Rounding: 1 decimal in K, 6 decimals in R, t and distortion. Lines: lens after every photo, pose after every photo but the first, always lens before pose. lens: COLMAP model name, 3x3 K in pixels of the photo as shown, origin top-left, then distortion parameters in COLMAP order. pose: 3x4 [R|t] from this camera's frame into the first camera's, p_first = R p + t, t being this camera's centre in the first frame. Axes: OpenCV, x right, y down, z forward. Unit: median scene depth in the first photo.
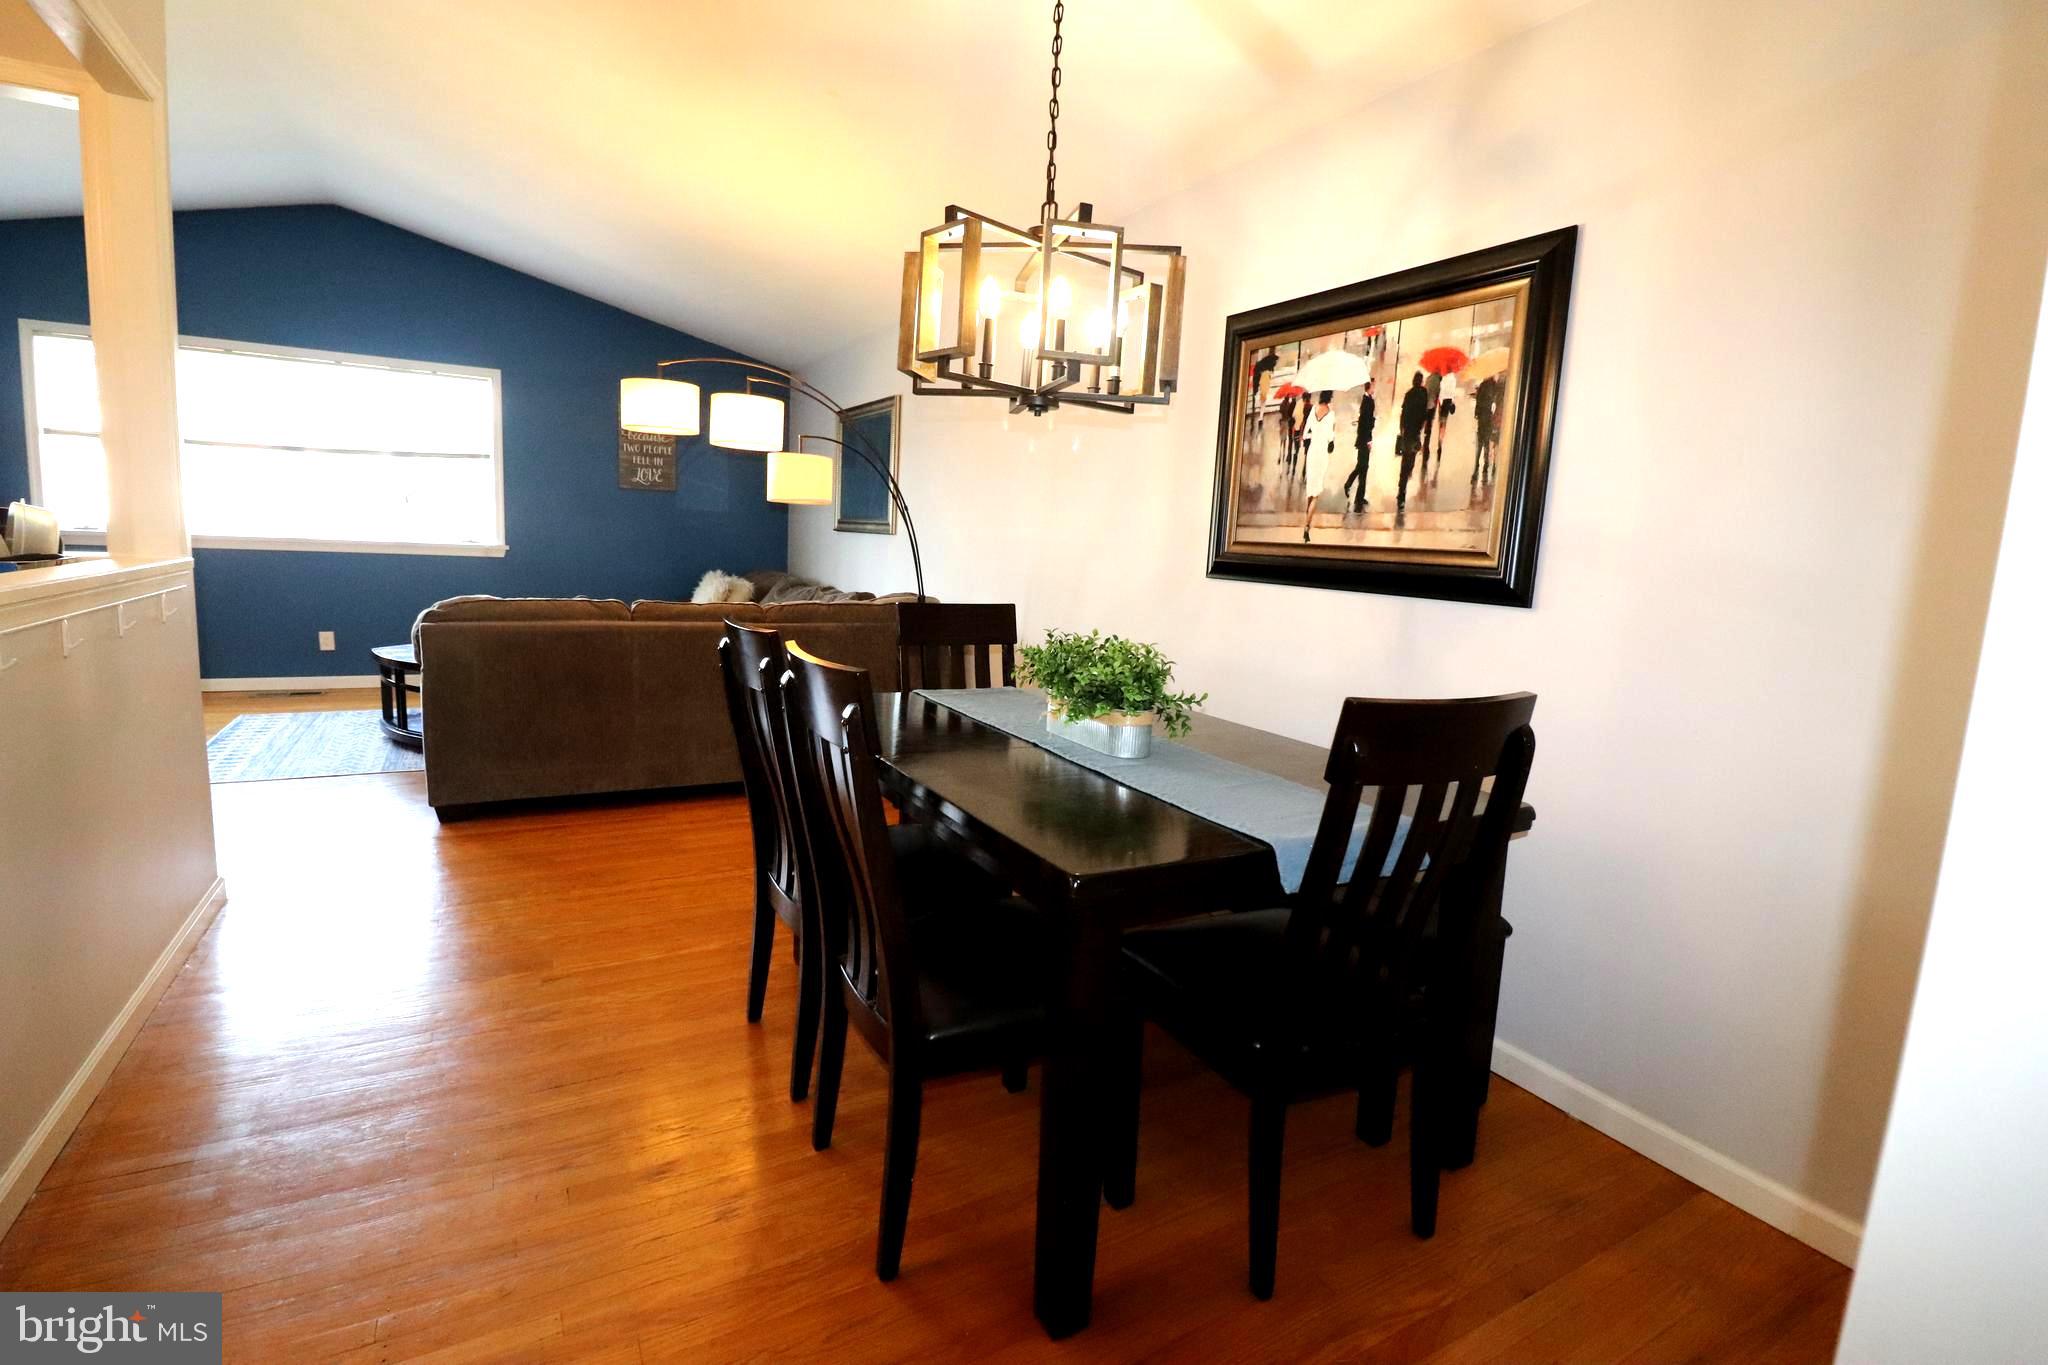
lens RADIAL K [[941.4, 0, 1033.8], [0, 941.4, 666.7], [0, 0, 1]] dist [-0.003607, -0.011104]
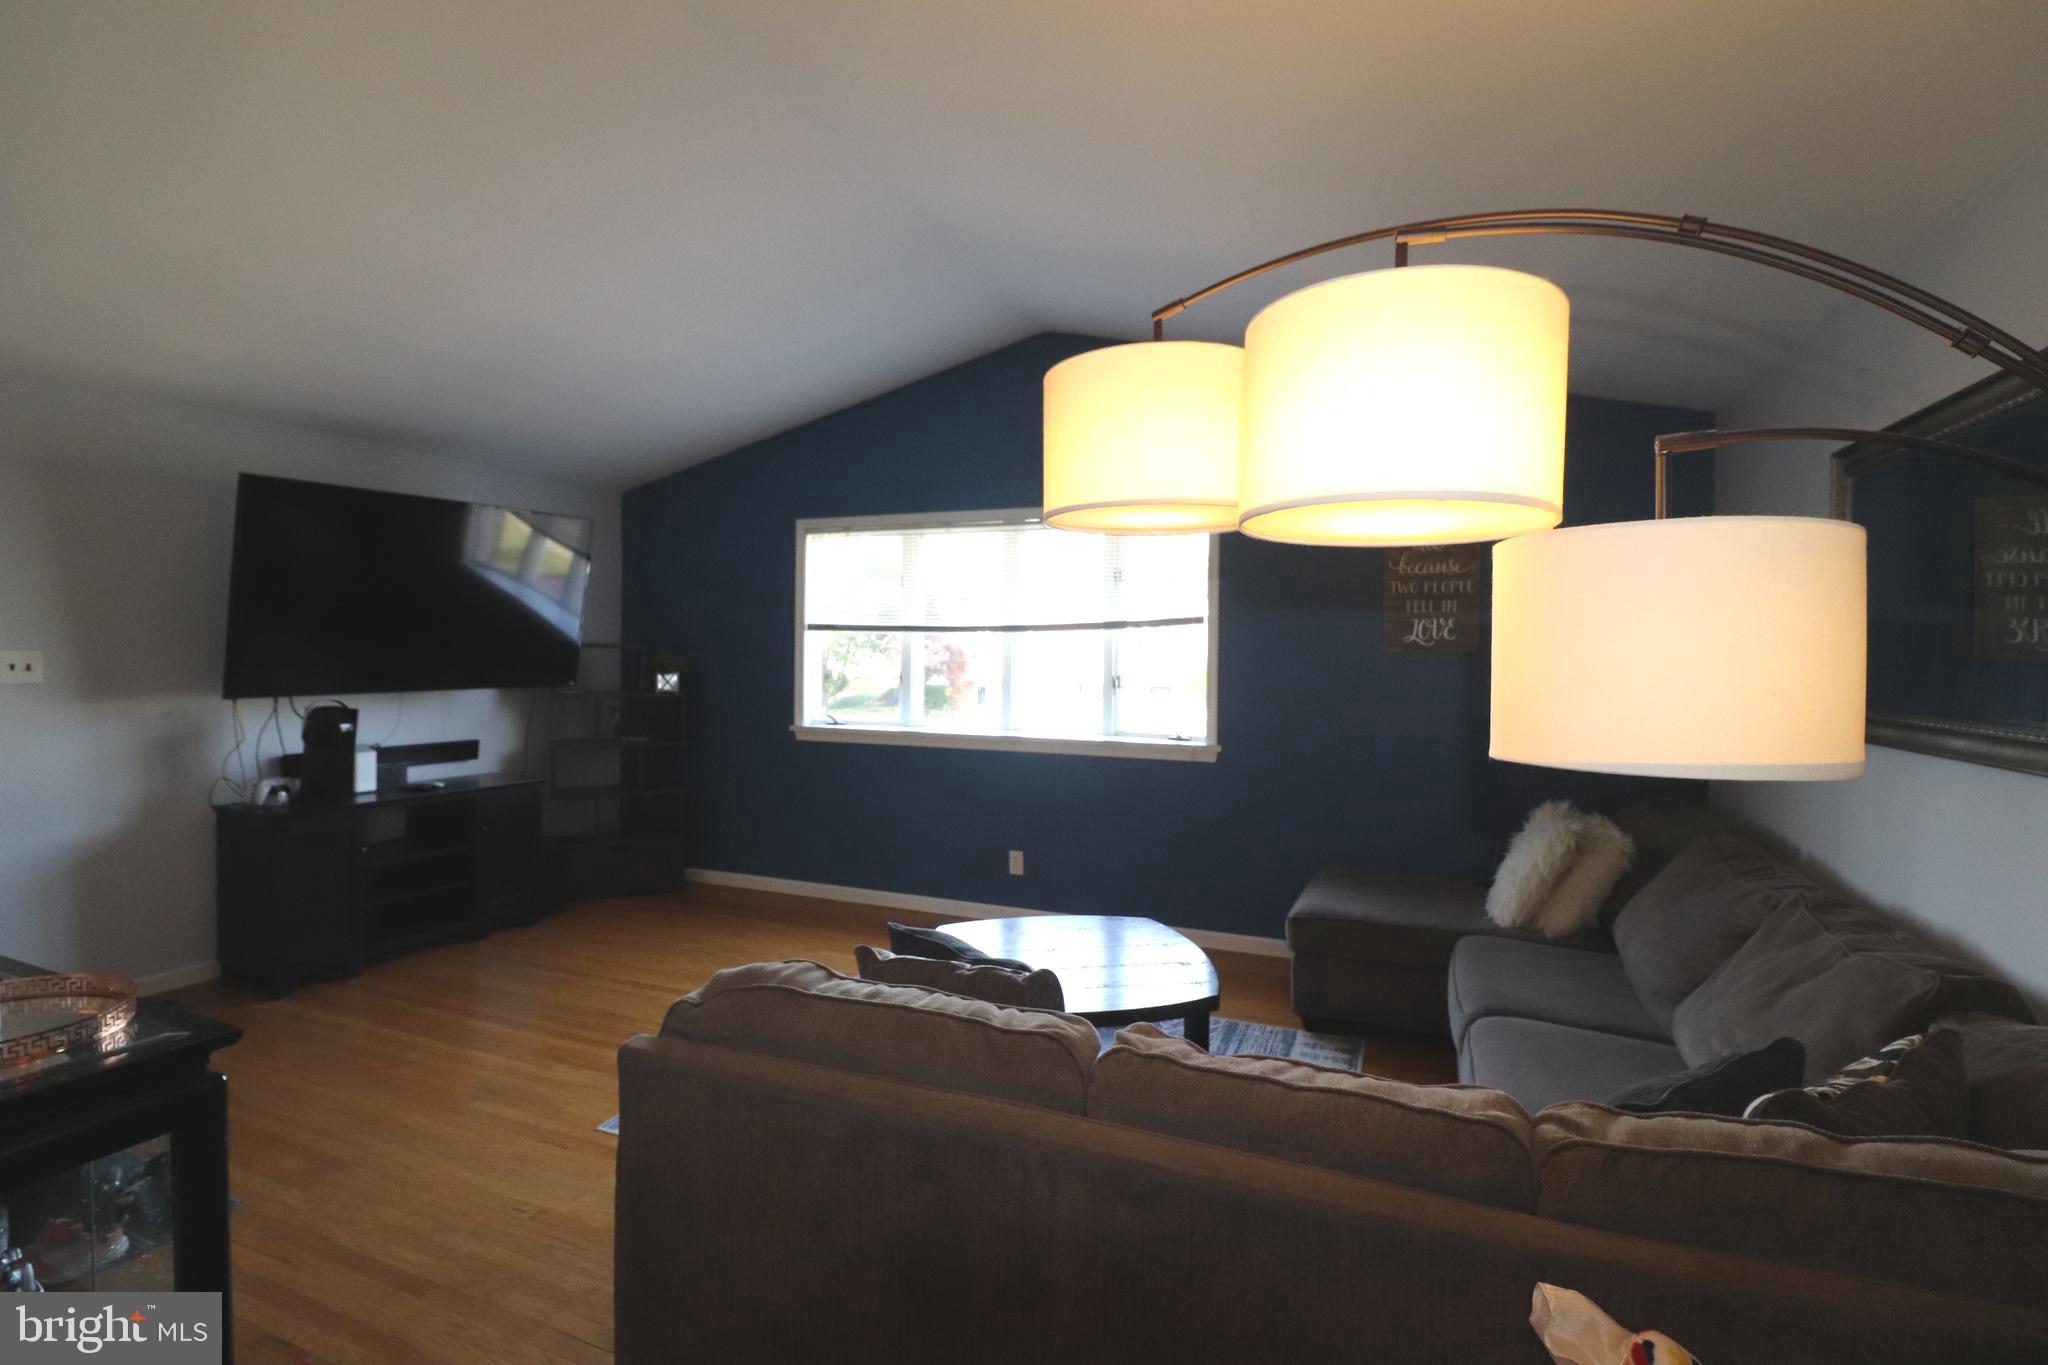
lens RADIAL K [[941.4, 0, 1029.3], [0, 941.4, 666.2], [0, 0, 1]] dist [-0.003607, -0.011104]
pose [[0.619187, -0.035283, -0.784450, -0.254468], [-0.084493, 0.990197, -0.111229, -0.235718], [0.780684, 0.135152, 0.610136, 1.113858]]
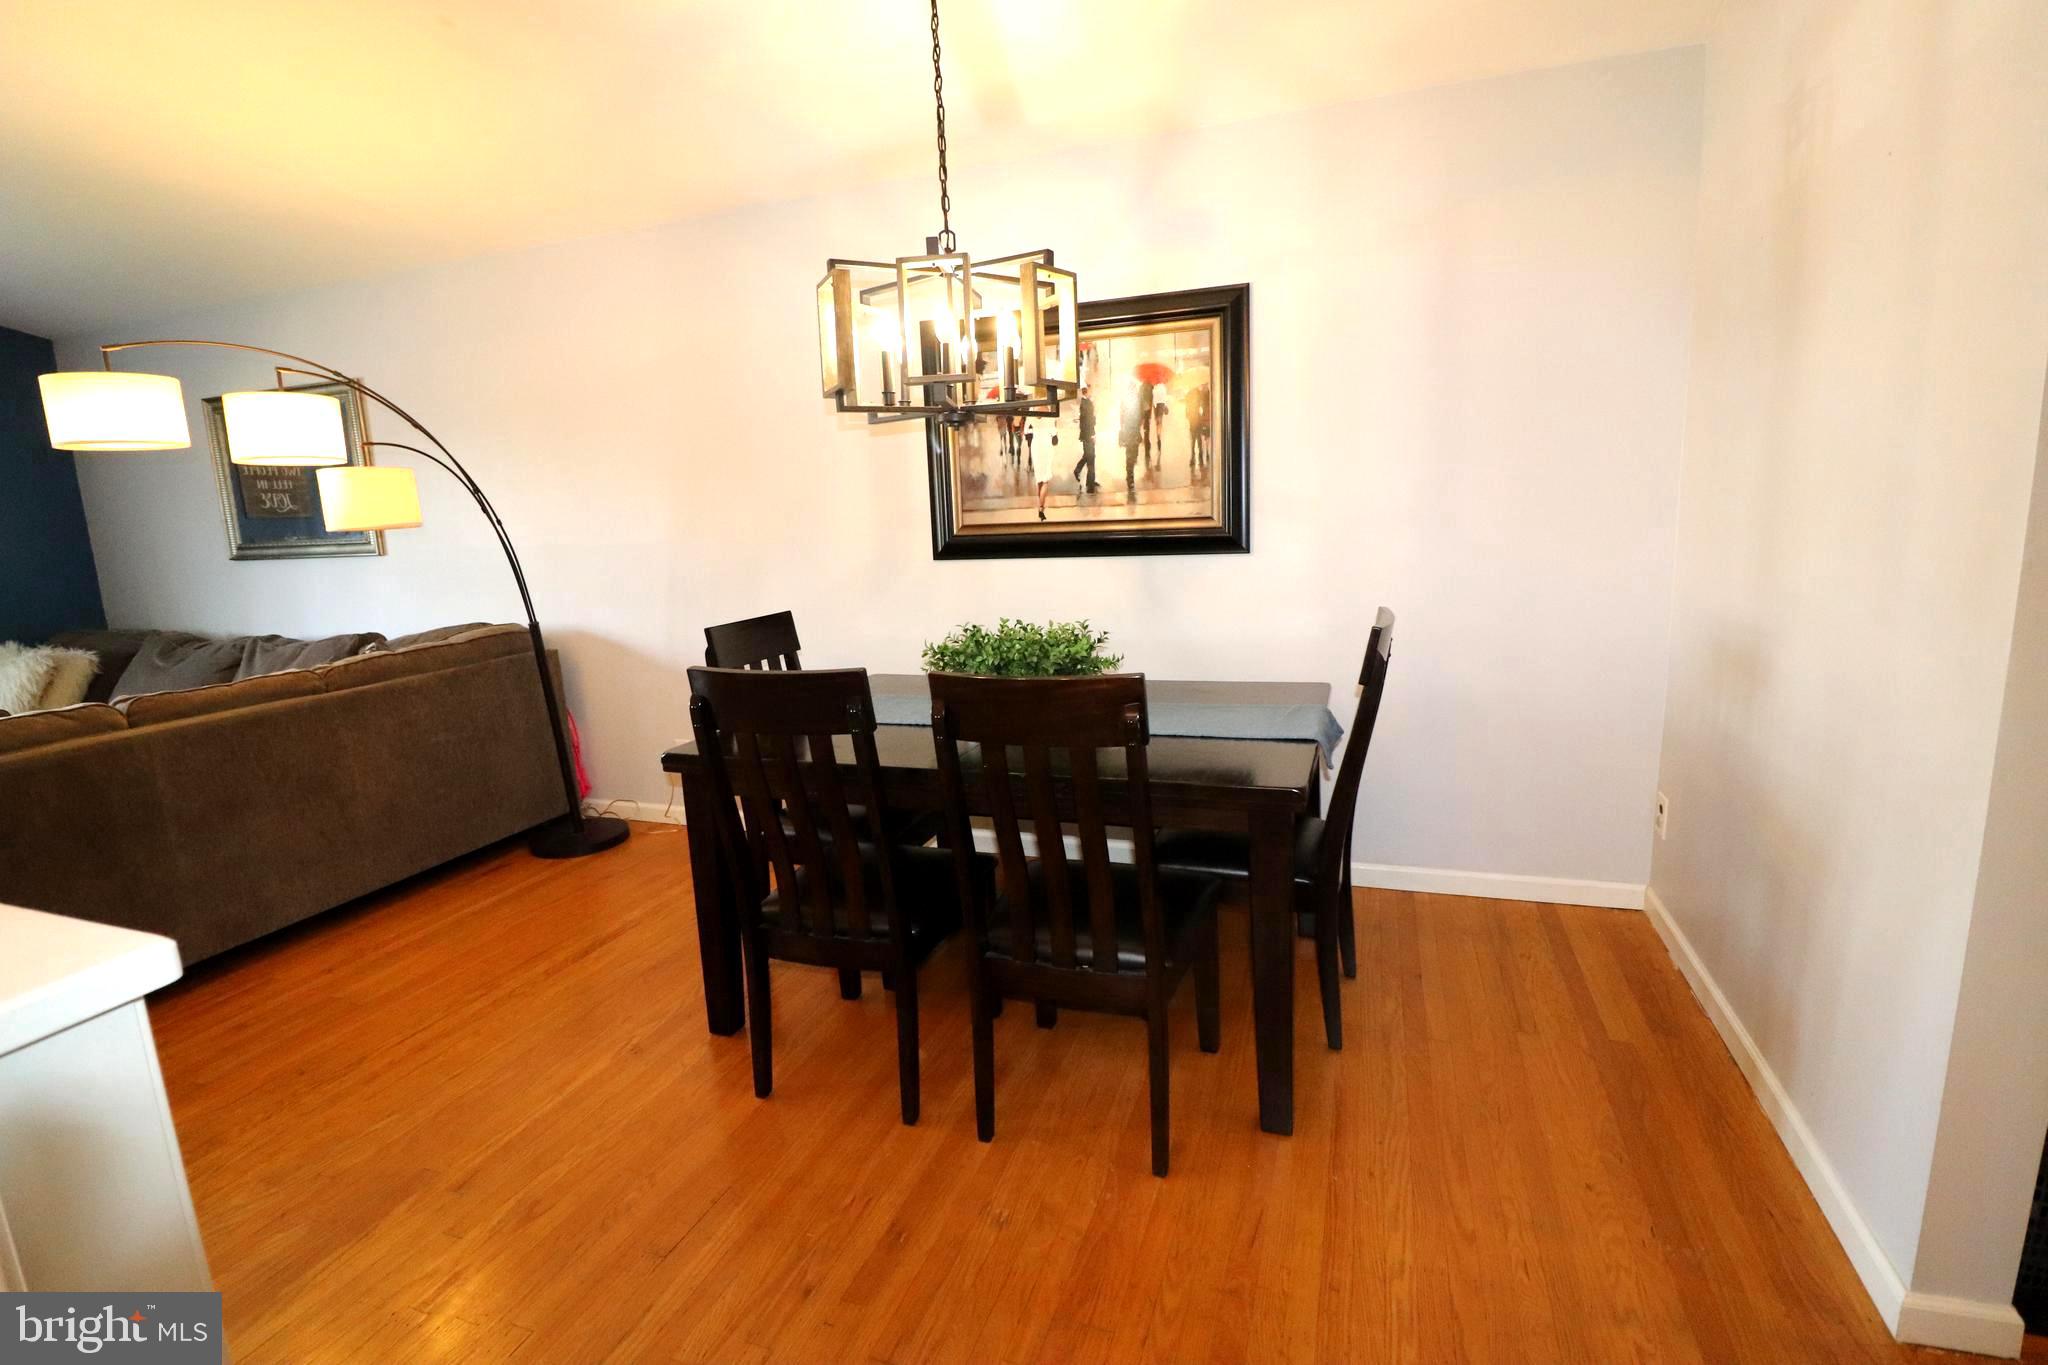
lens RADIAL K [[941.4, 0, 1035.3], [0, 941.4, 668.4], [0, 0, 1]] dist [-0.003607, -0.011104]
pose [[0.752012, -0.194780, 0.629713, -0.504081], [0.168122, 0.980424, 0.102487, -0.071814], [-0.637349, 0.028798, 0.770037, 0.090176]]
